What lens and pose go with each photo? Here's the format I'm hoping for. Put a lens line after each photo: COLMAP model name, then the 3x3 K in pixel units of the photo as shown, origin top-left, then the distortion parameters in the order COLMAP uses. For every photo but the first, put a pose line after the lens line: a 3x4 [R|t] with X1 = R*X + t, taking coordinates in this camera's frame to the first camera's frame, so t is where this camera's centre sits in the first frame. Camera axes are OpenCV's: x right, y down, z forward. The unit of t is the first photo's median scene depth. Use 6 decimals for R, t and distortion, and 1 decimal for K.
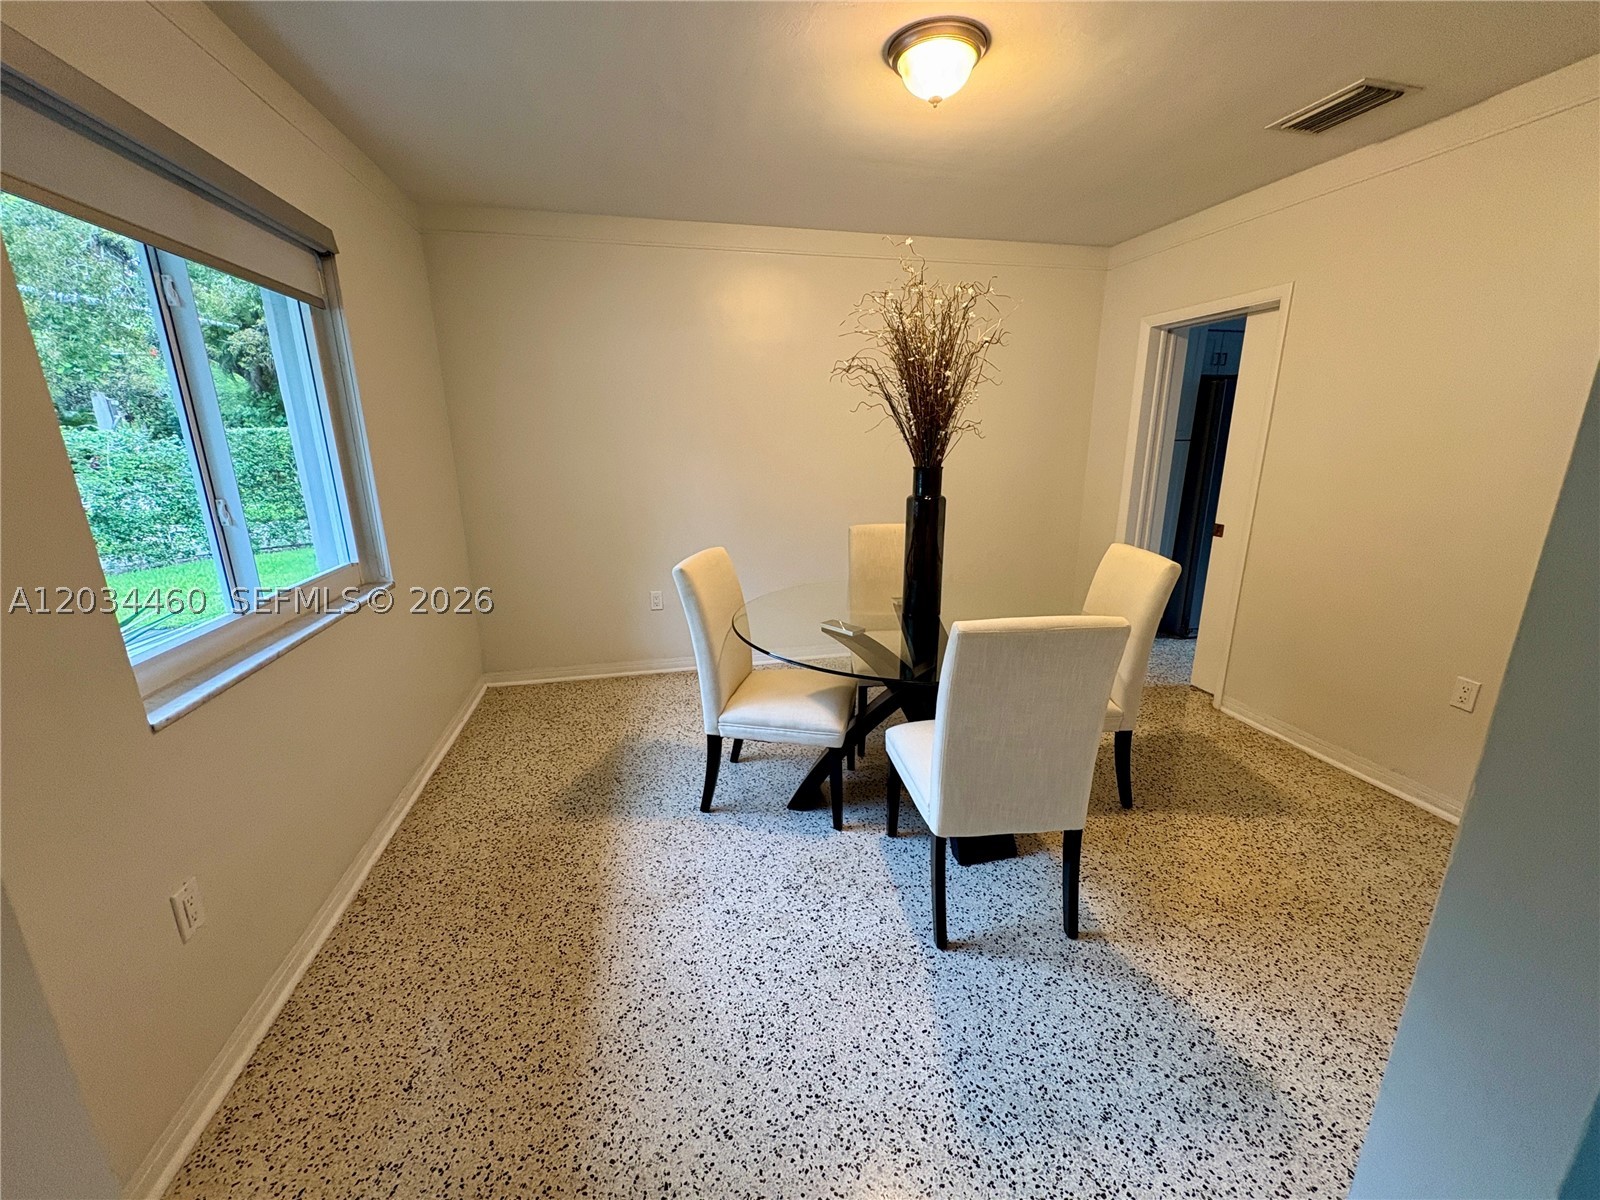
lens RADIAL K [[637.9, 0, 802.0], [0, 637.9, 600.0], [0, 0, 1]] dist [-0.000055, 0.000051]
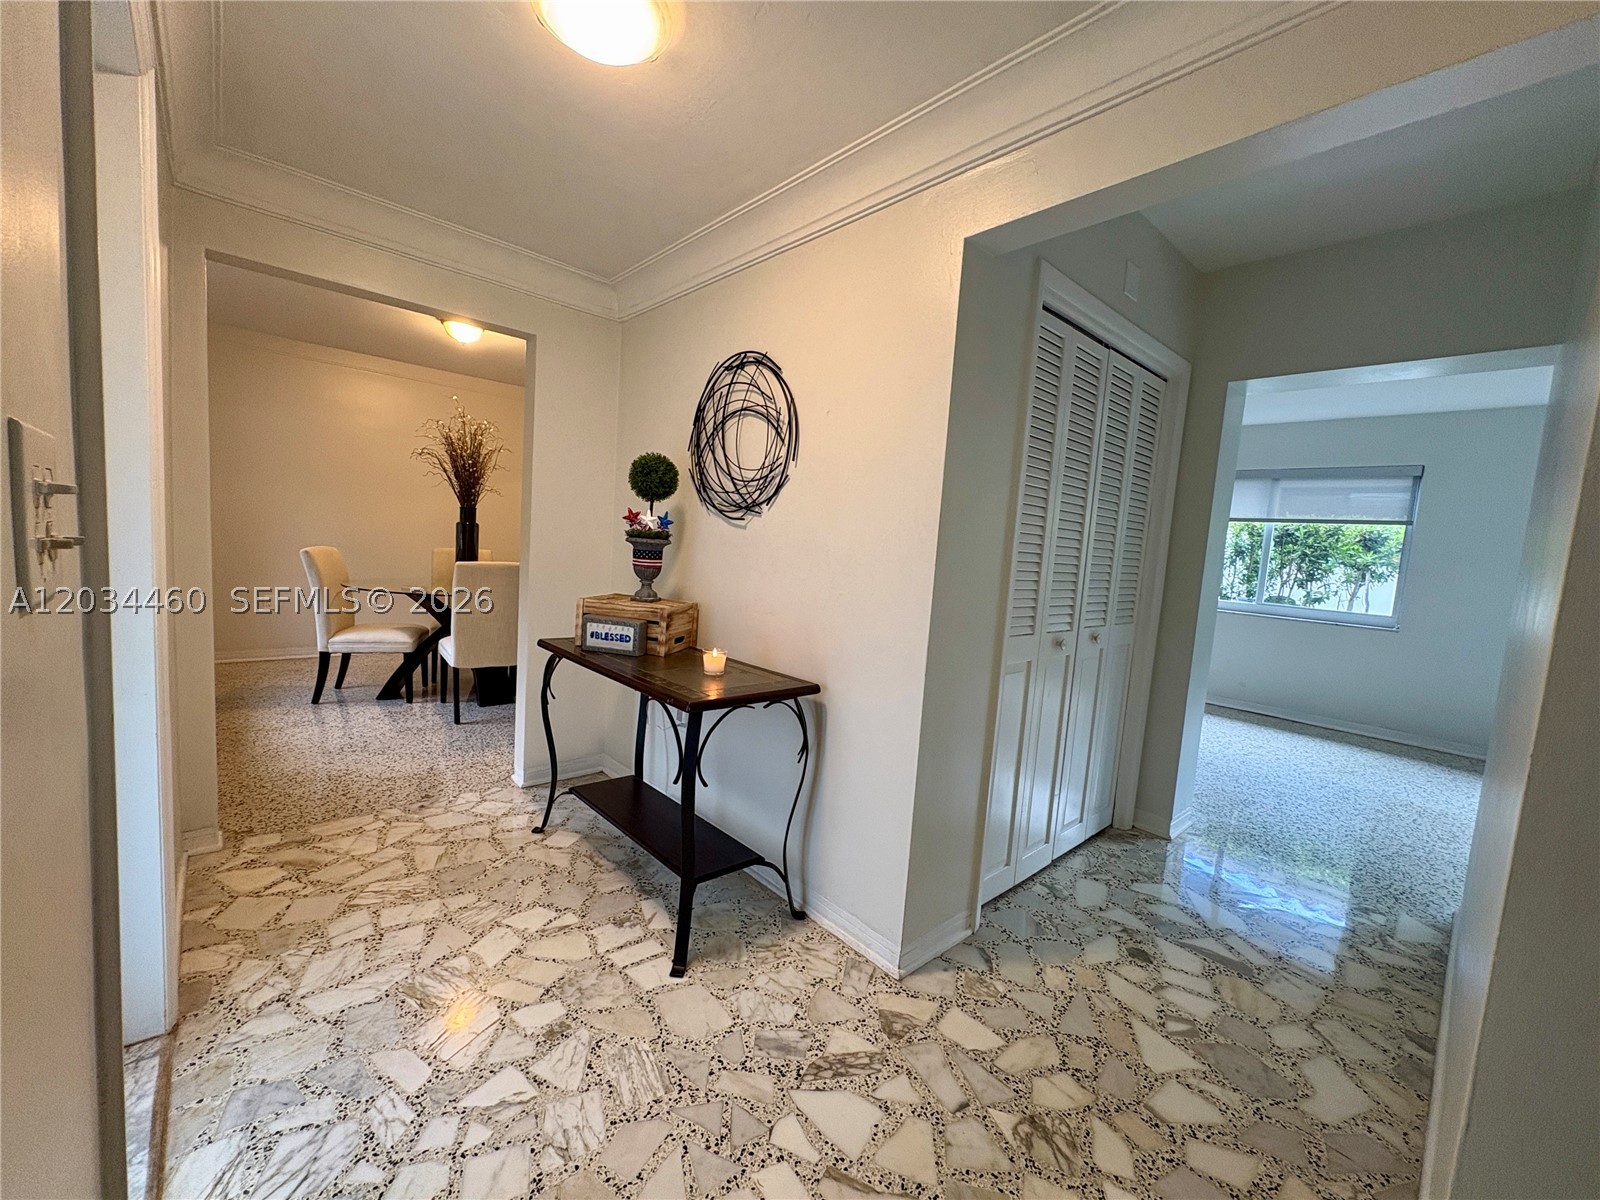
lens RADIAL K [[637.9, 0, 800.4], [0, 637.9, 600.5], [0, 0, 1]] dist [-0.000055, 0.000051]
pose [[0.869722, 0.018596, 0.493191, 0.123782], [0.053236, 0.989925, -0.131207, 0.372943], [-0.490662, 0.140369, 0.859969, -1.104825]]
